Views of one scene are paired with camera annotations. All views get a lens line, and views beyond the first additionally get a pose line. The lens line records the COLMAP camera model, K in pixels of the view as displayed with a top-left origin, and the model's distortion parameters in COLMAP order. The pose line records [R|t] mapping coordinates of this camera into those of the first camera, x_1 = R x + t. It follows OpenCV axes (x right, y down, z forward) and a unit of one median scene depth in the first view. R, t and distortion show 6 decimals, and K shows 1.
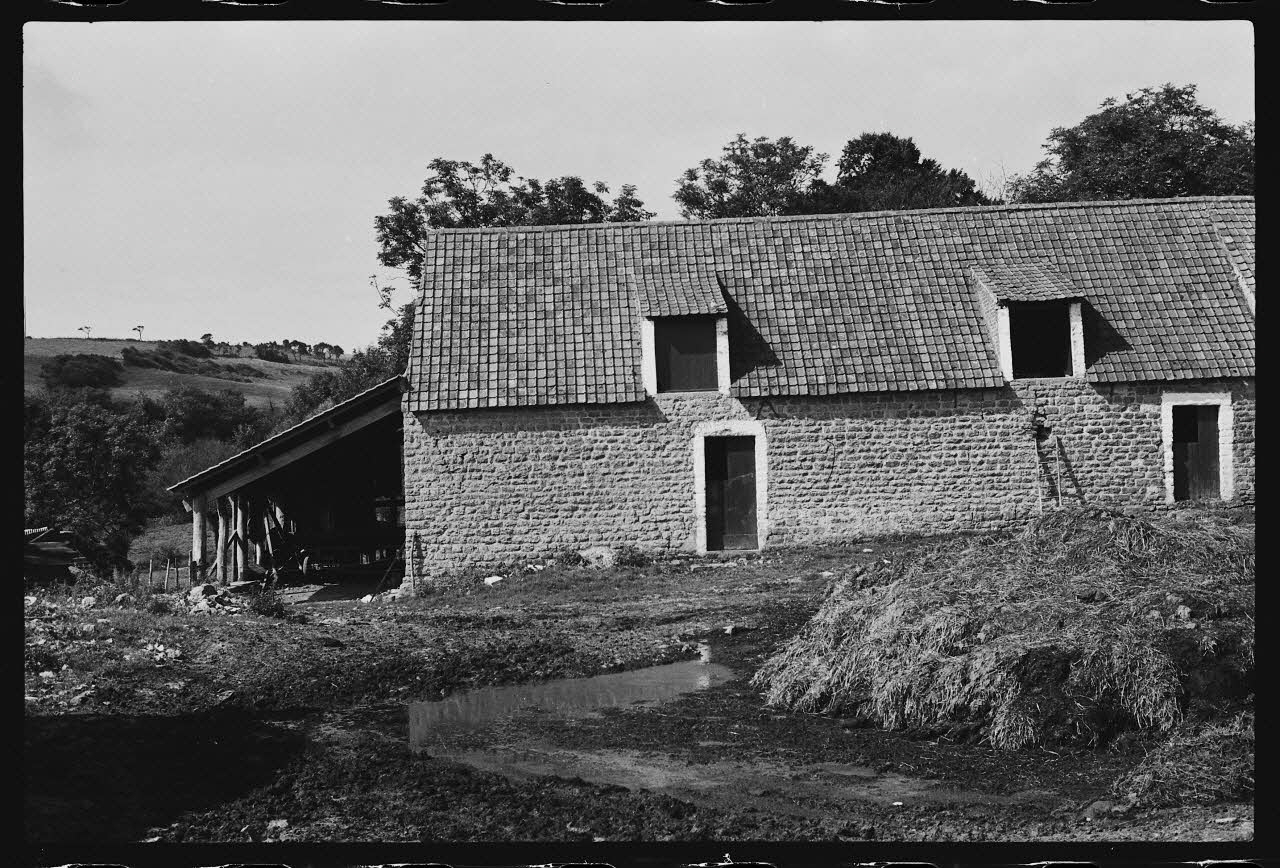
lens RADIAL K [[1781.5, 0, 628.6], [0, 1781.5, 430.1], [0, 0, 1]] dist [-0.092185, 0.000000]
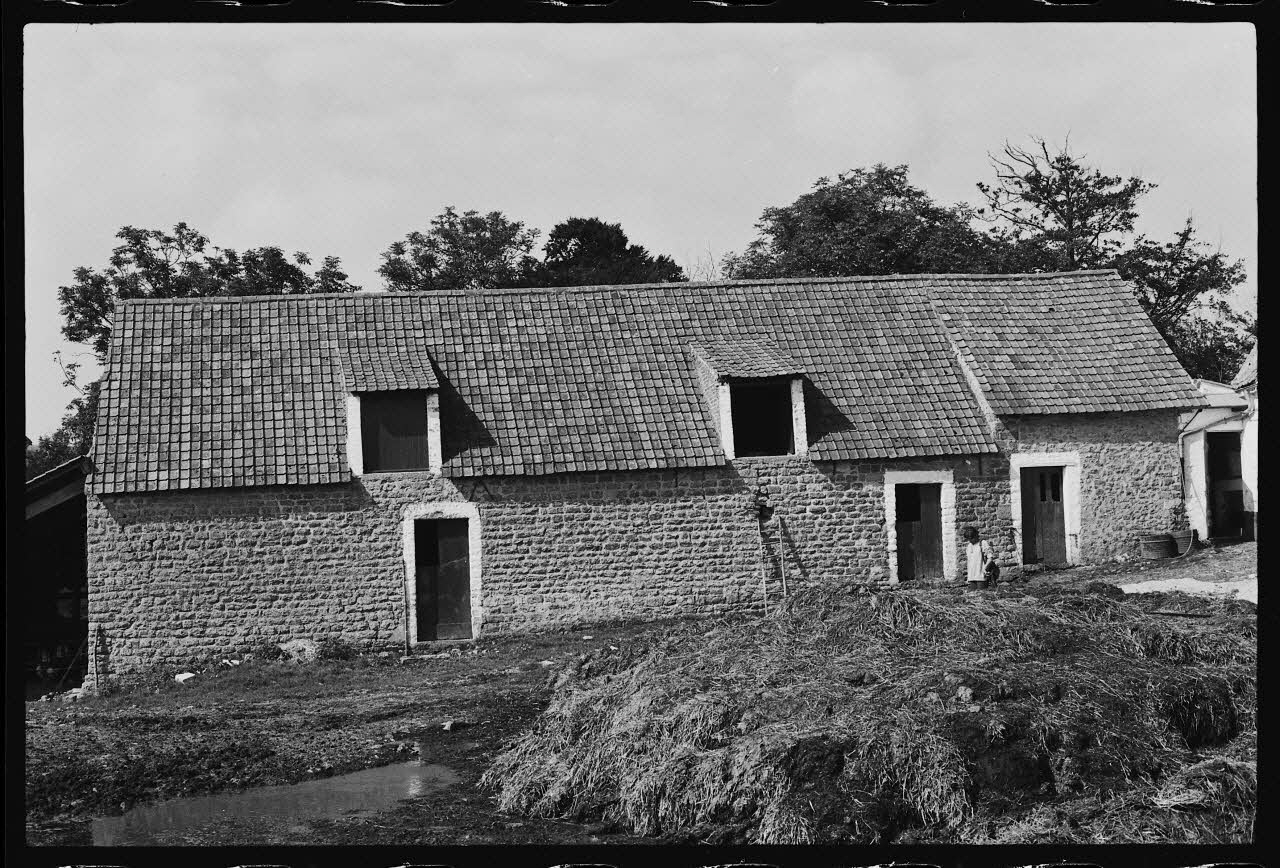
lens RADIAL K [[1781.5, 0, 646.8], [0, 1781.5, 438.8], [0, 0, 1]] dist [-0.092185, 0.000000]
pose [[0.984325, -0.000236, 0.176366, -0.002224], [0.008467, 0.998909, -0.045918, 0.005197], [-0.176163, 0.046691, 0.983253, 0.051306]]
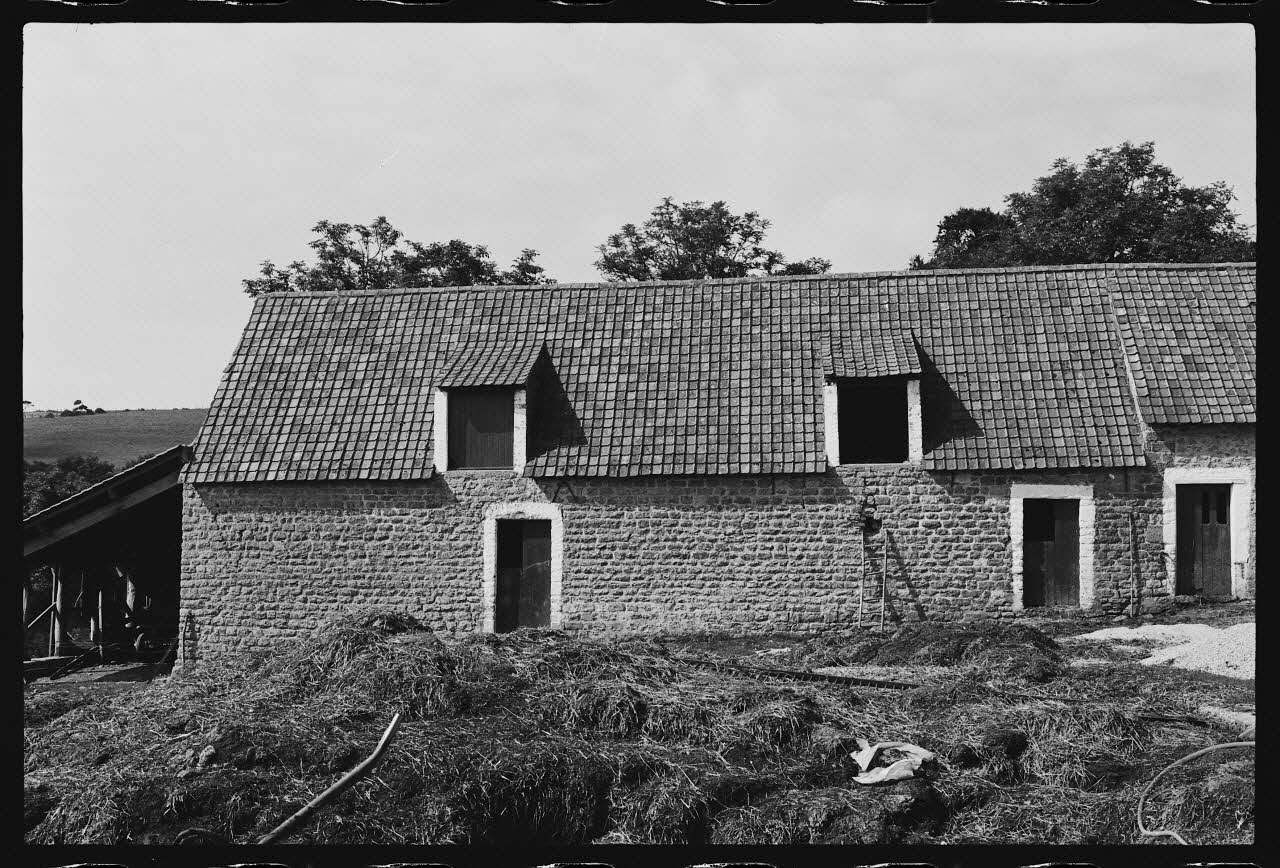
lens RADIAL K [[1781.5, 0, 646.1], [0, 1781.5, 432.2], [0, 0, 1]] dist [-0.092185, 0.000000]
pose [[0.991423, 0.021609, -0.128893, 0.235193], [-0.027418, 0.998679, -0.043466, -0.003352], [0.127783, 0.046627, 0.990705, 0.102068]]
